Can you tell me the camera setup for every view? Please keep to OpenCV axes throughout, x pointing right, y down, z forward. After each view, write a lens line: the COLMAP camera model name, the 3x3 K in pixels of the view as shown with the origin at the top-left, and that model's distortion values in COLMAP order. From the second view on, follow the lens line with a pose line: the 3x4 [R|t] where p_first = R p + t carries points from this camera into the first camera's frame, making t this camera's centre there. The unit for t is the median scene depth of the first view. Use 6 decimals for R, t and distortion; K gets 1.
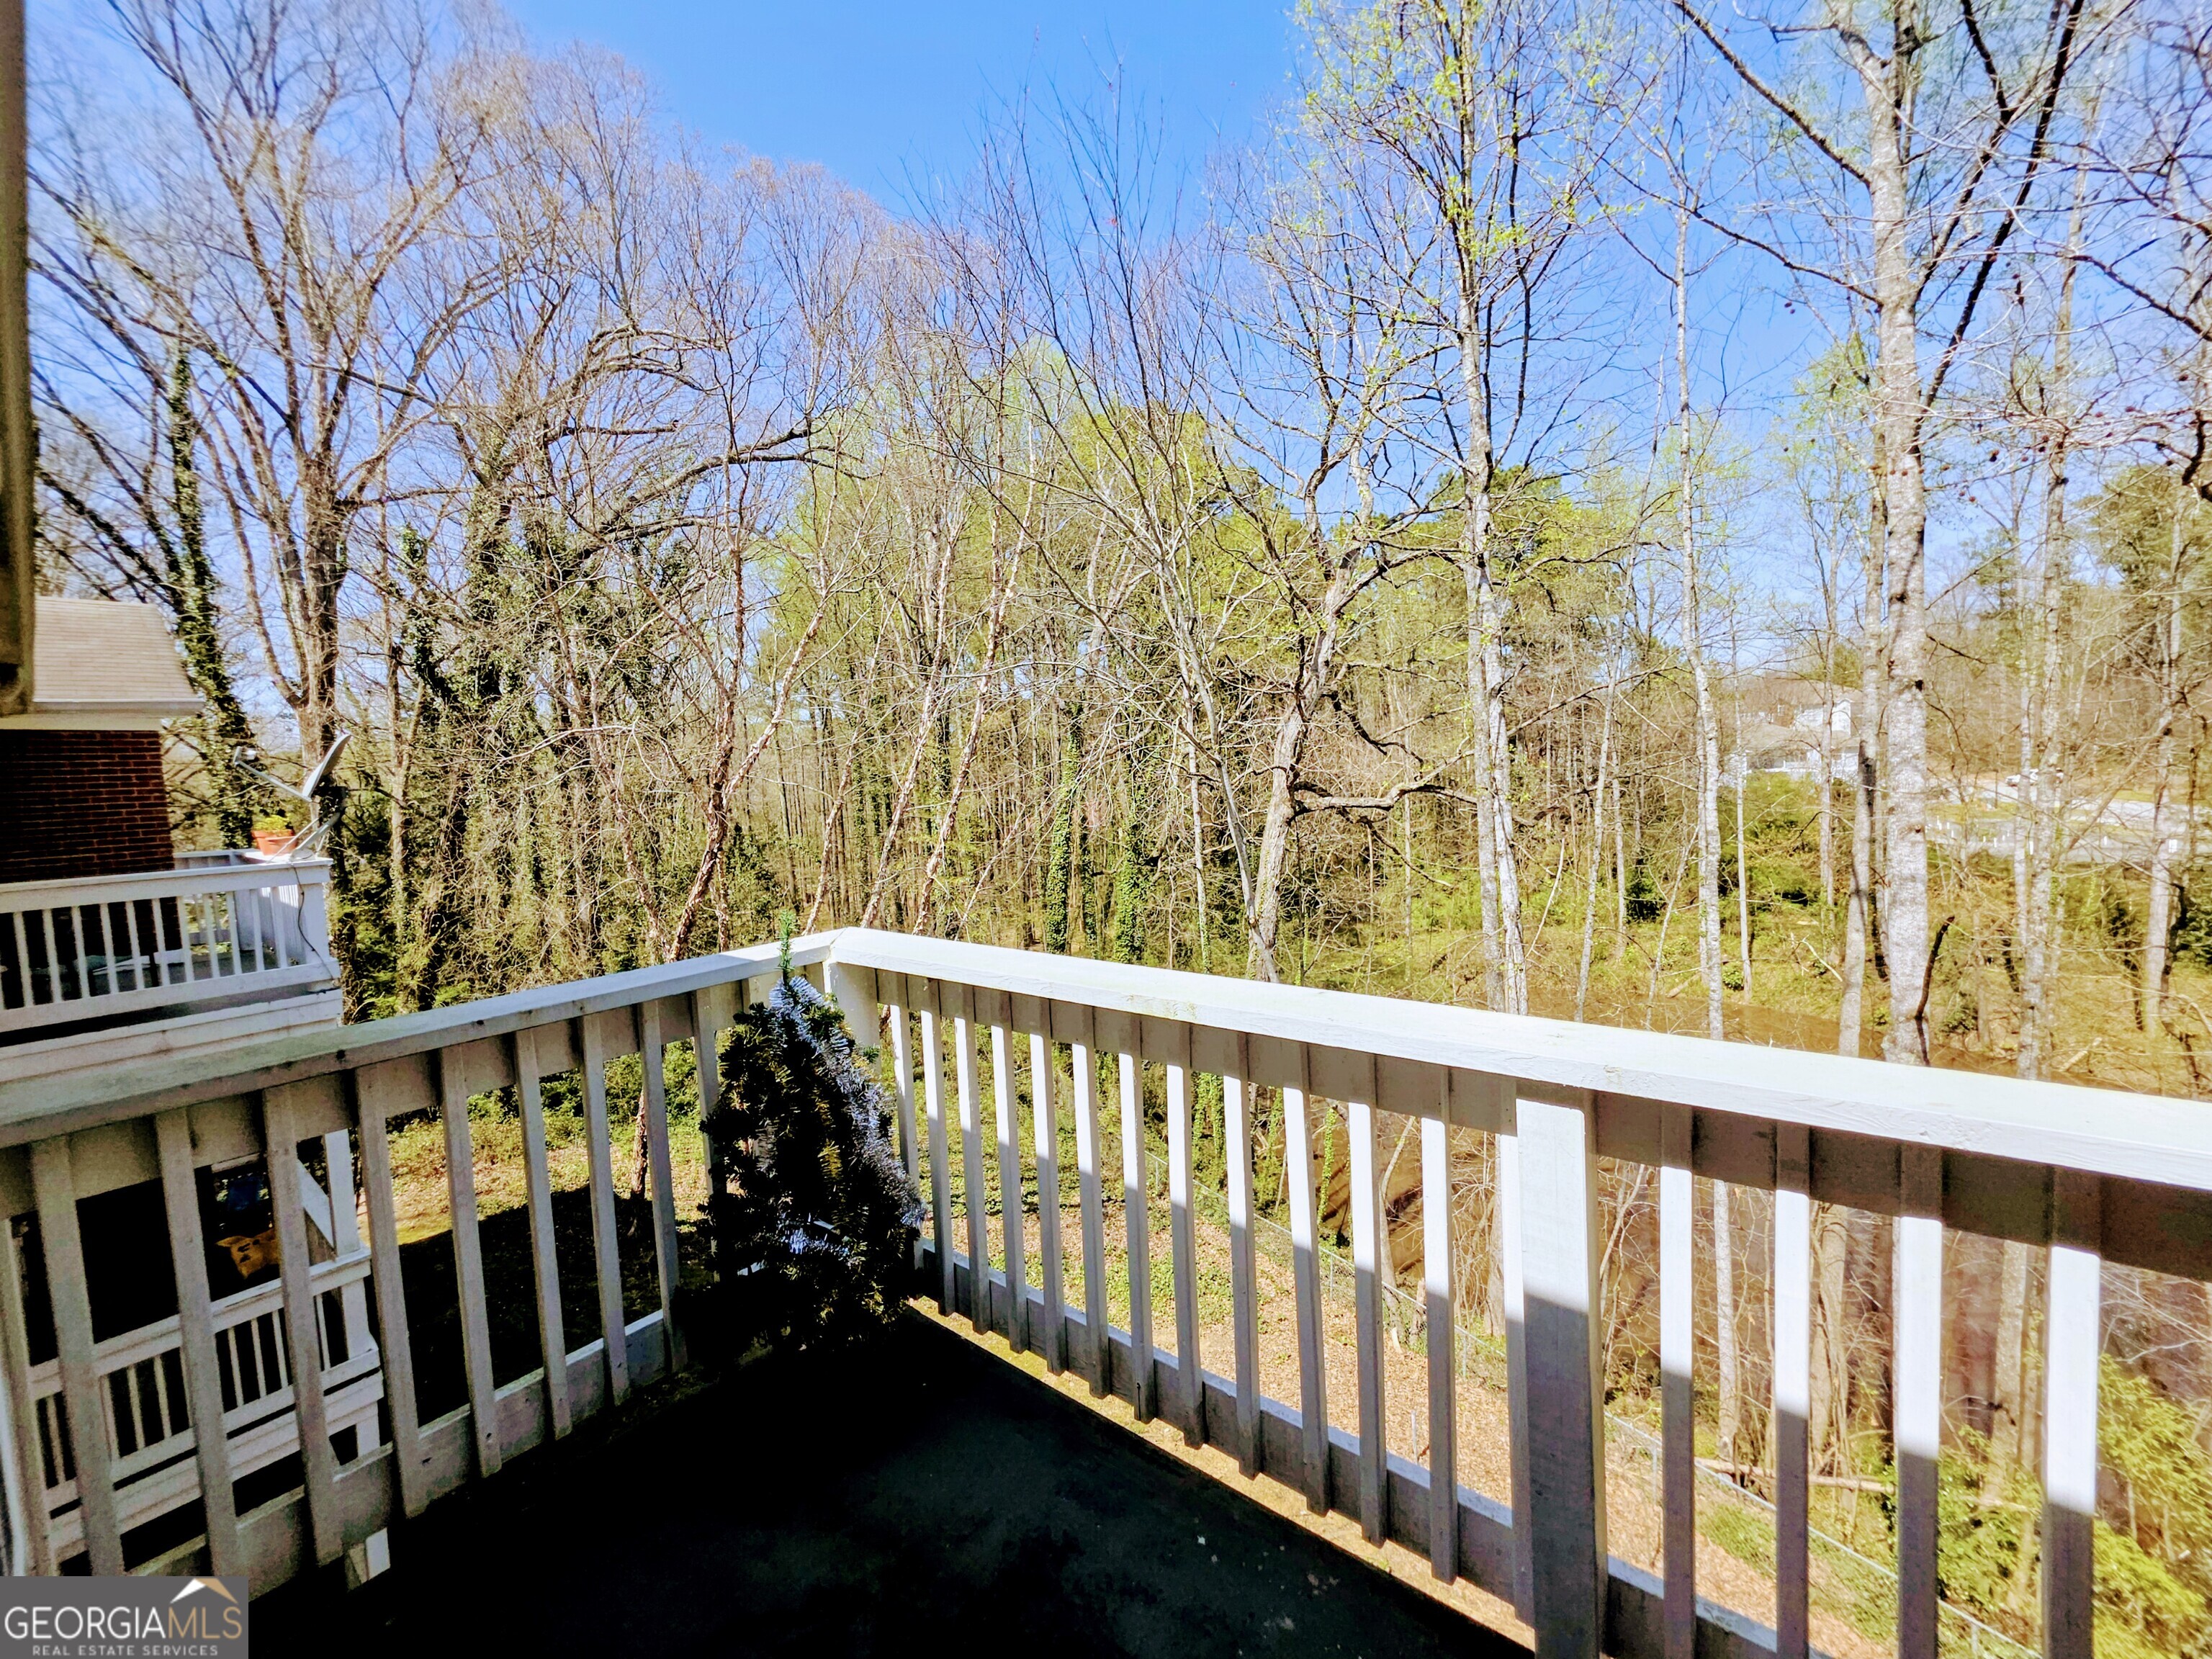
lens RADIAL K [[878.2, 0, 1112.1], [0, 878.2, 839.7], [0, 0, 1]] dist [0.000202, 0.000502]
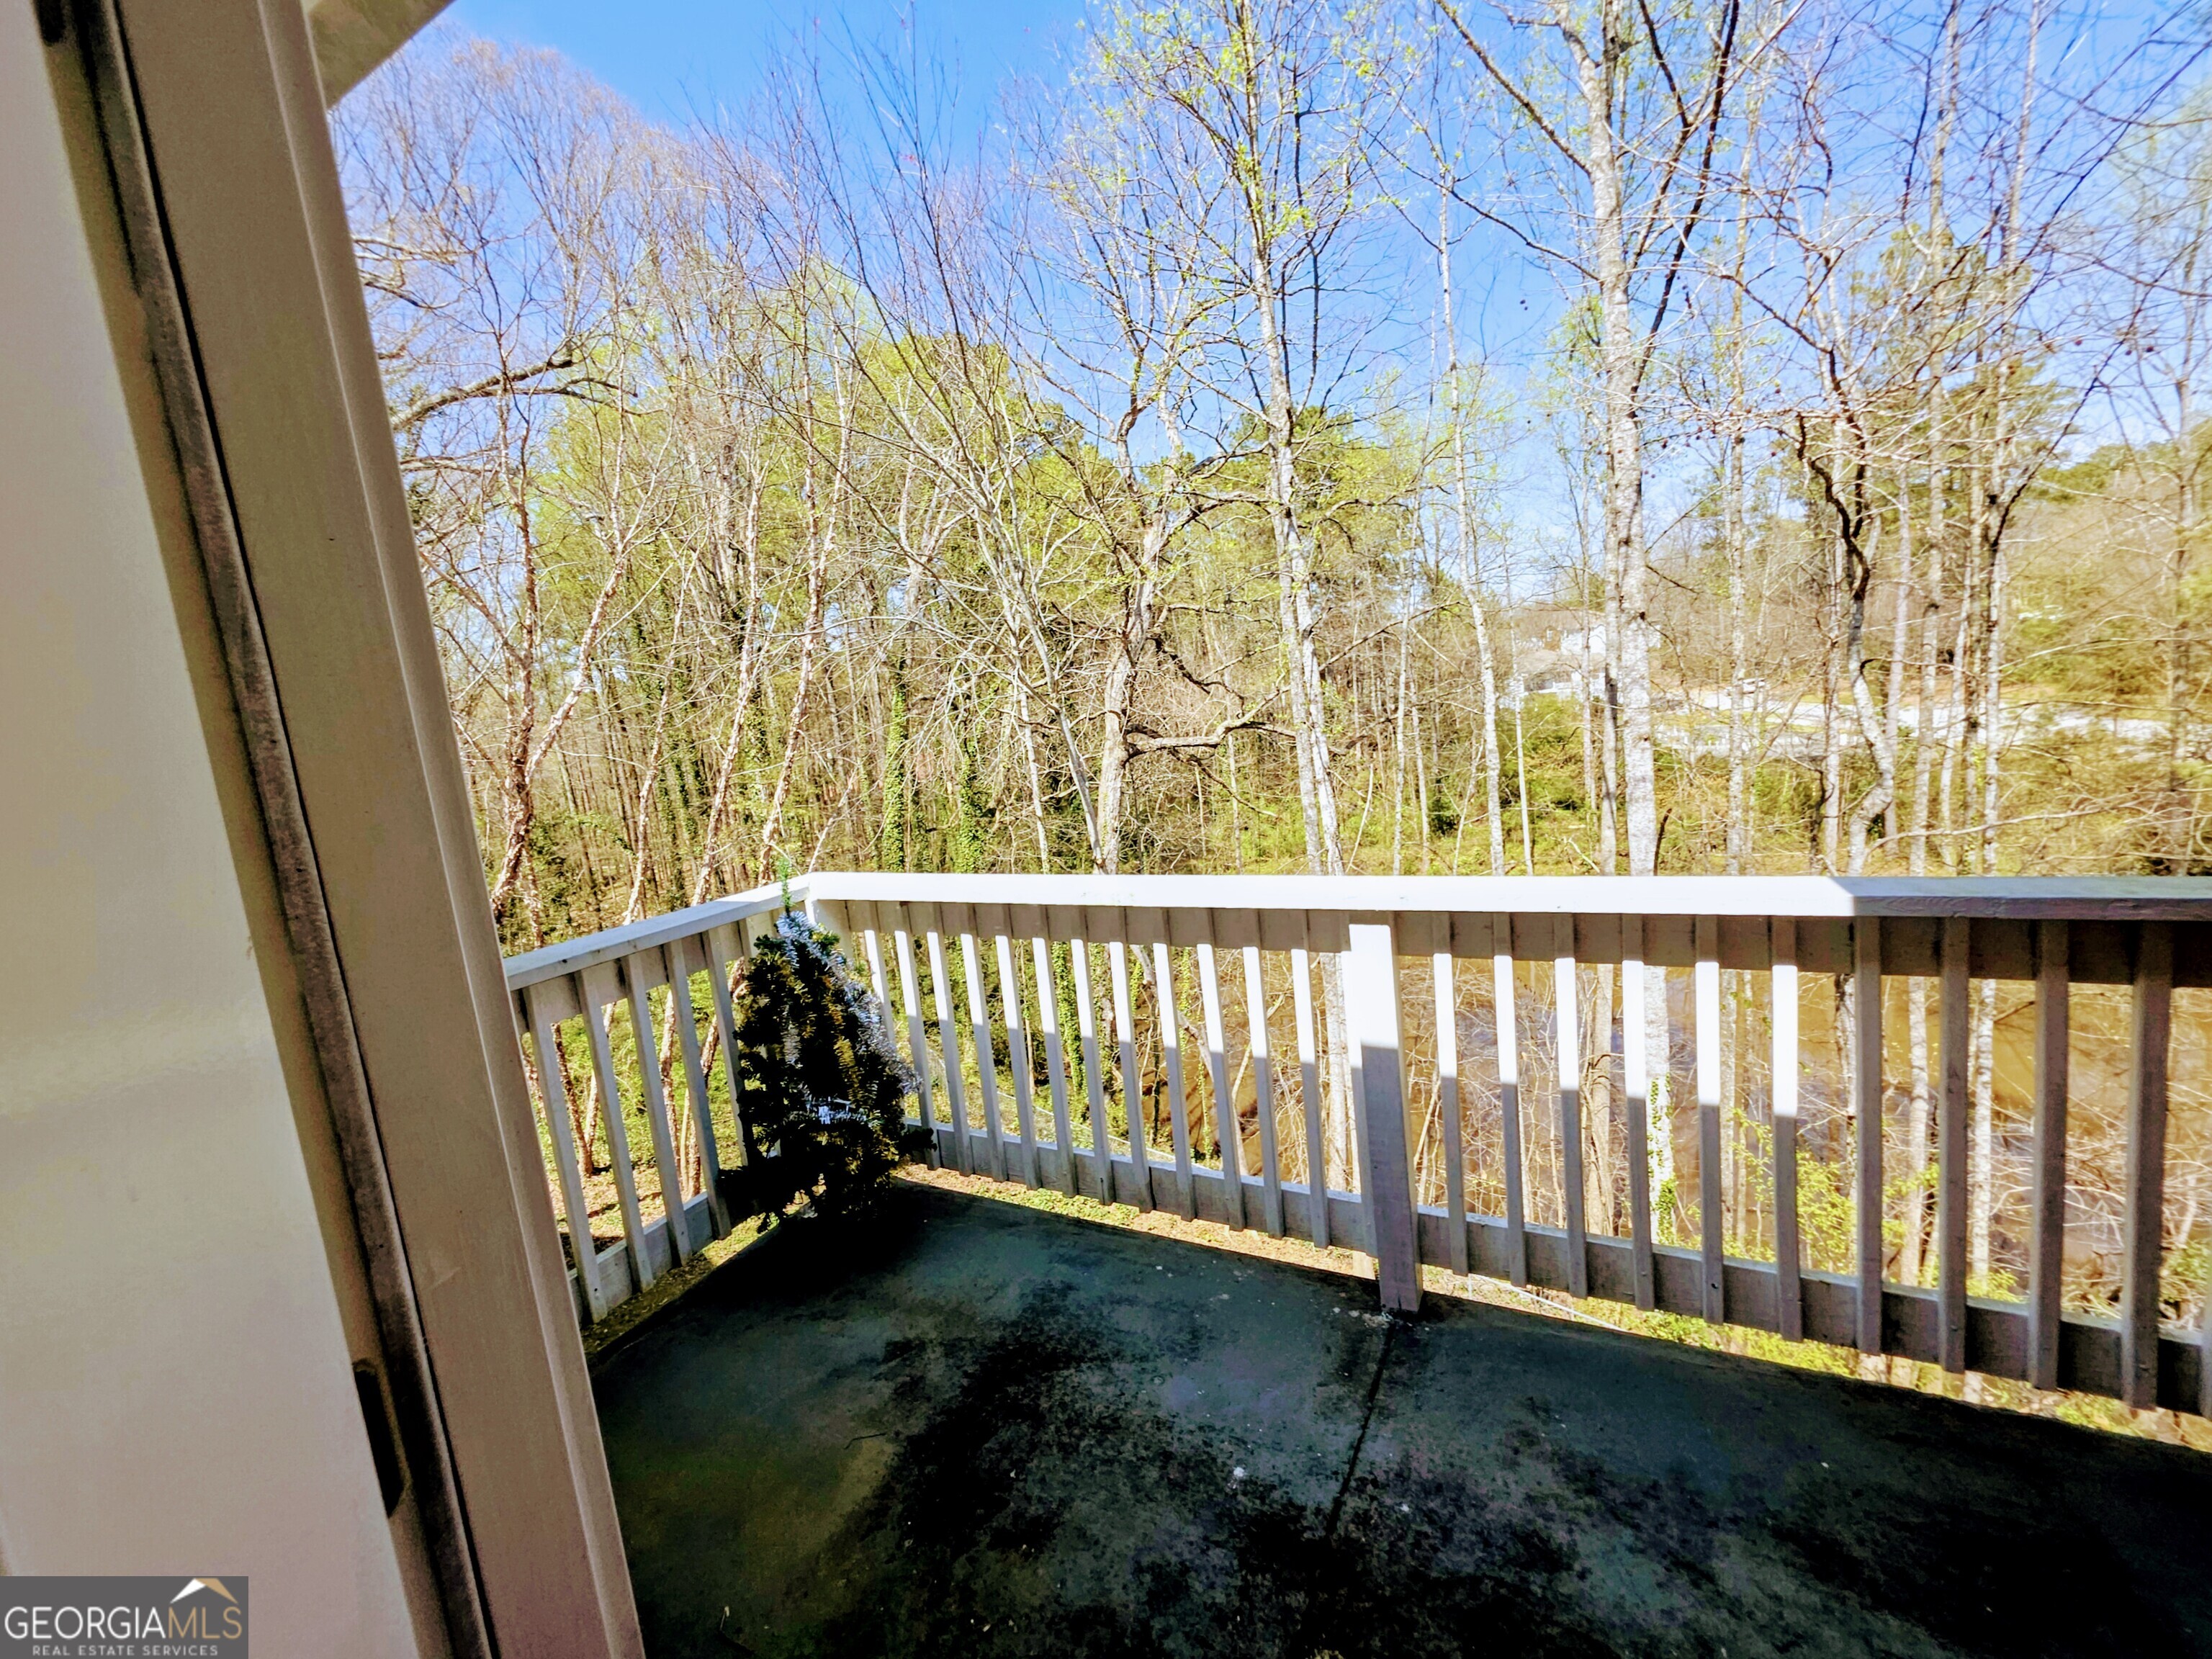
lens RADIAL K [[901.2, 0, 1113.3], [0, 901.2, 830.4], [0, 0, 1]] dist [0.000266, 0.000041]
pose [[0.978931, -0.074848, 0.189981, -0.021659], [0.066080, 0.996454, 0.052081, 0.001194], [-0.193205, -0.038430, 0.980405, -0.043140]]
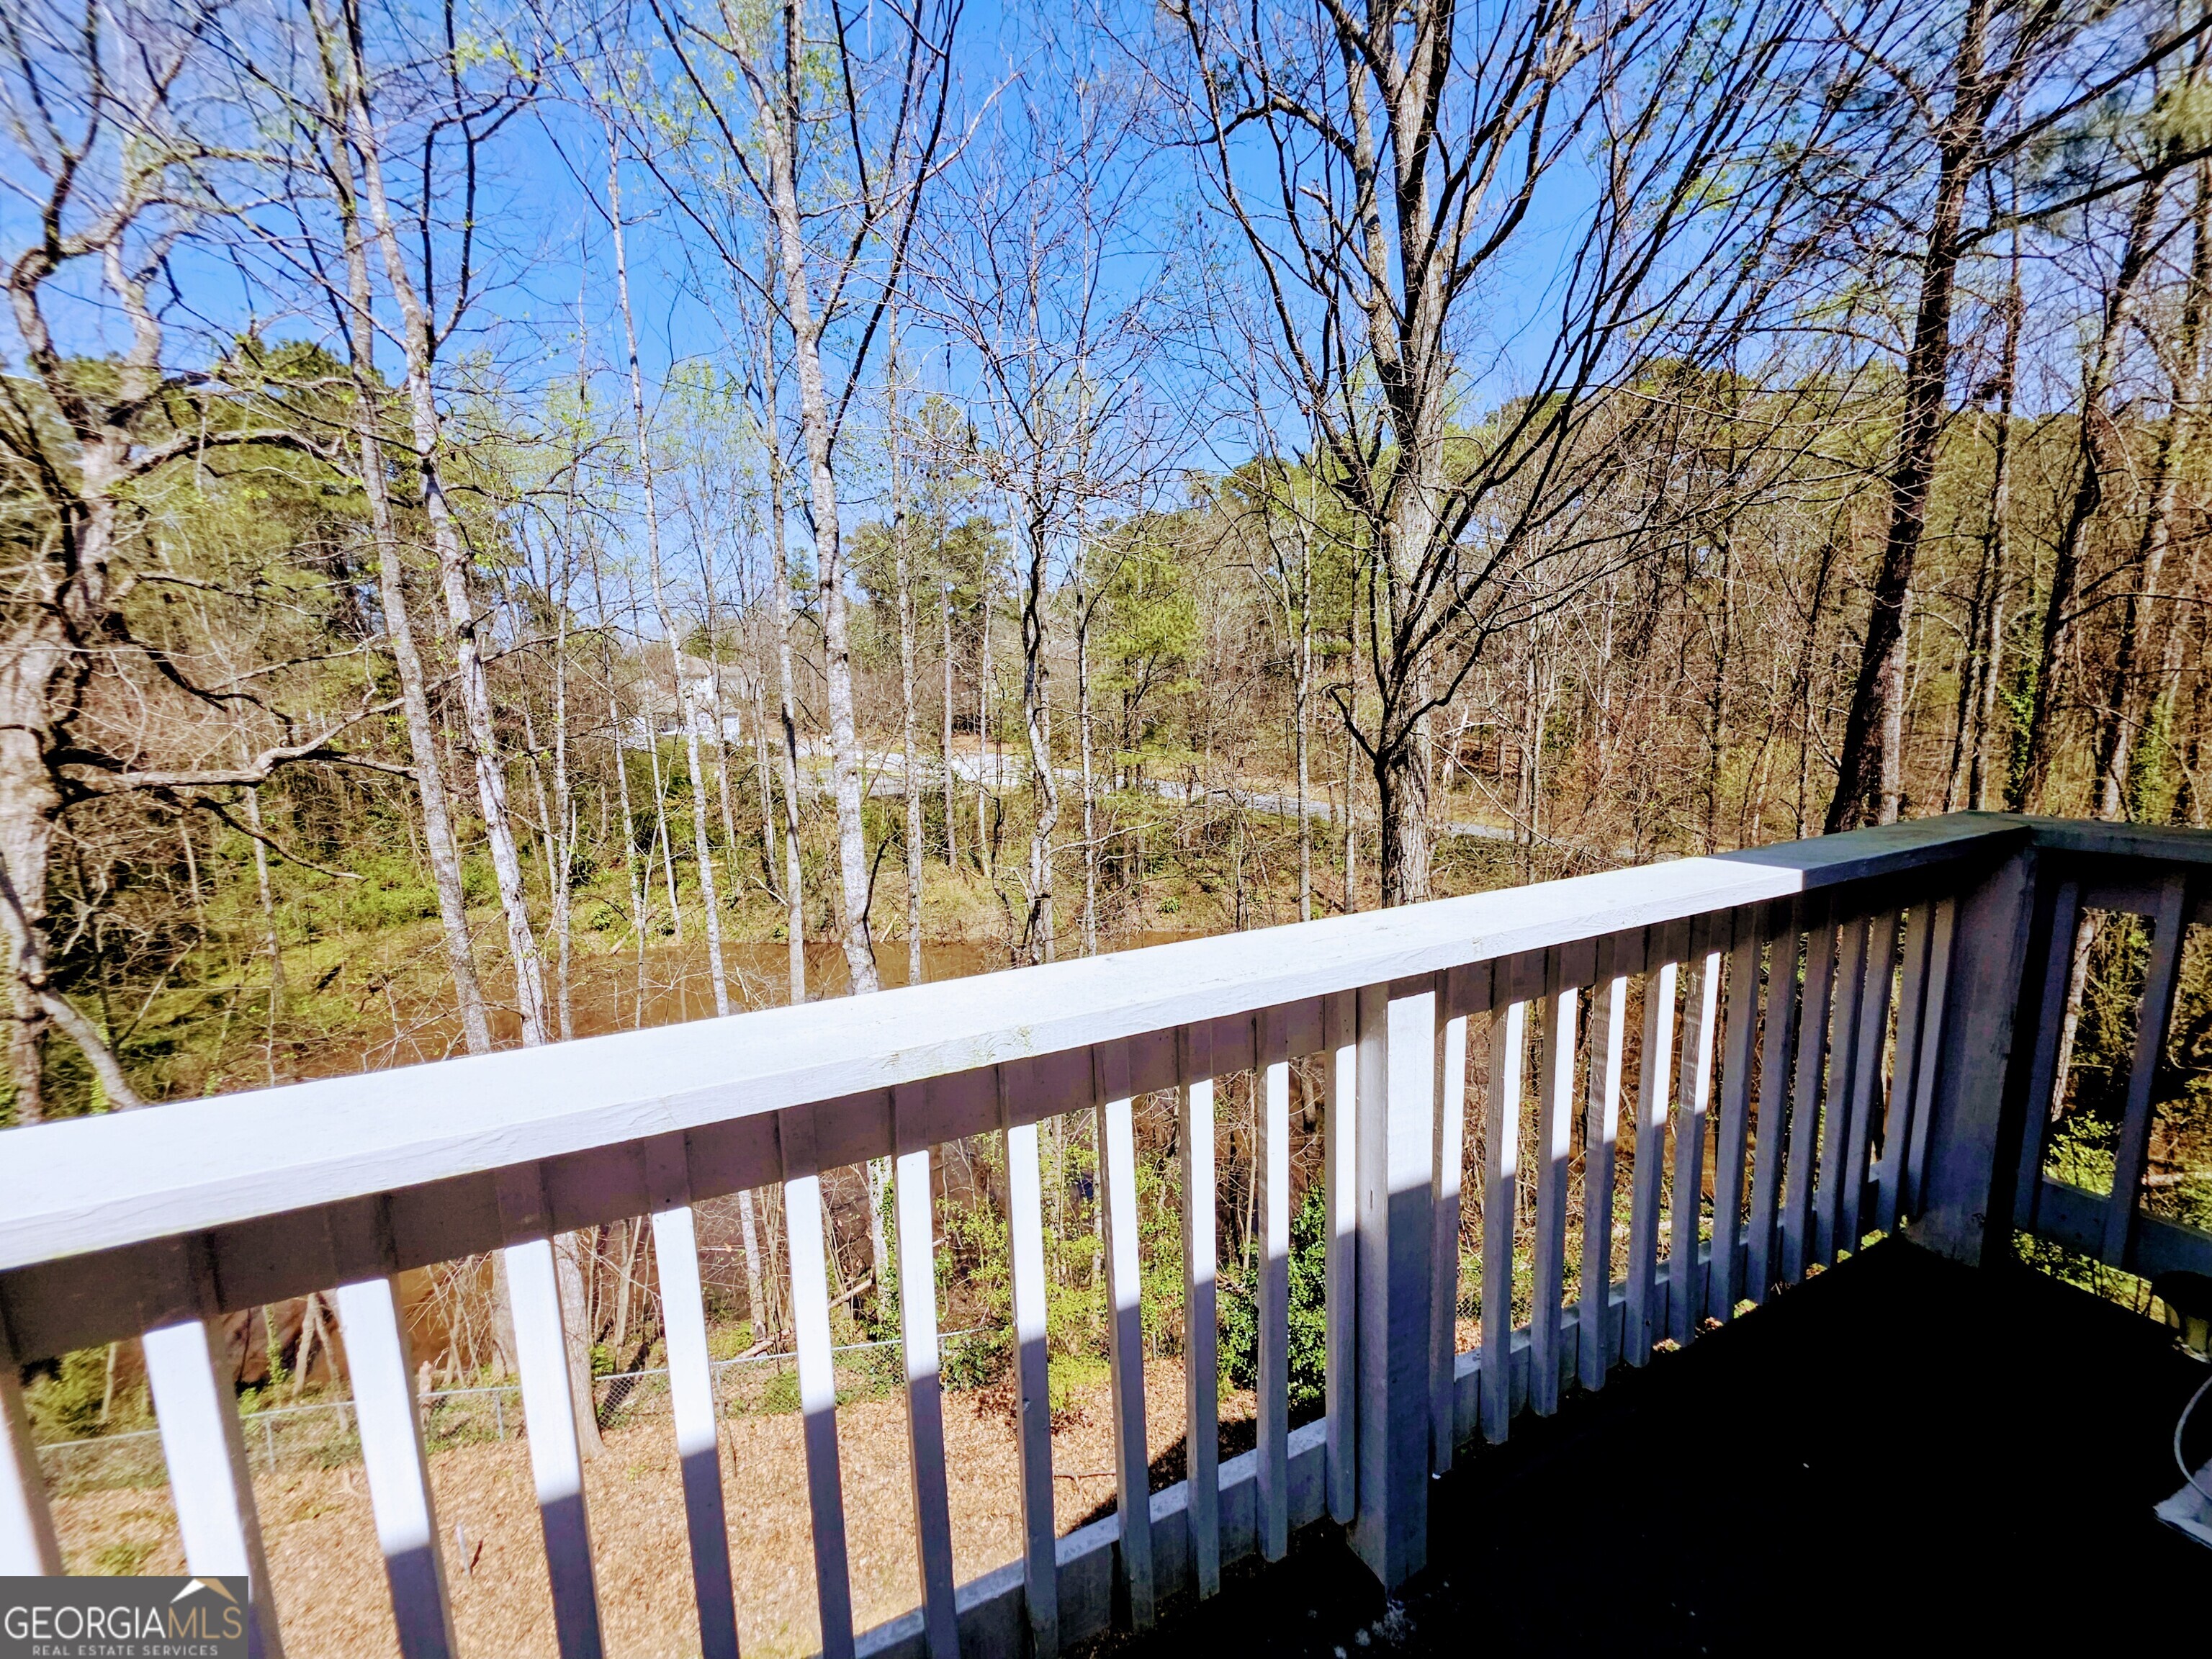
lens RADIAL K [[884.0, 0, 1102.4], [0, 884.0, 834.4], [0, 0, 1]] dist [-0.000021, -0.000067]
pose [[0.447970, -0.106384, 0.887697, -0.044056], [0.076396, 0.993819, 0.080549, 0.001329], [-0.890779, 0.031733, 0.453328, 0.071109]]
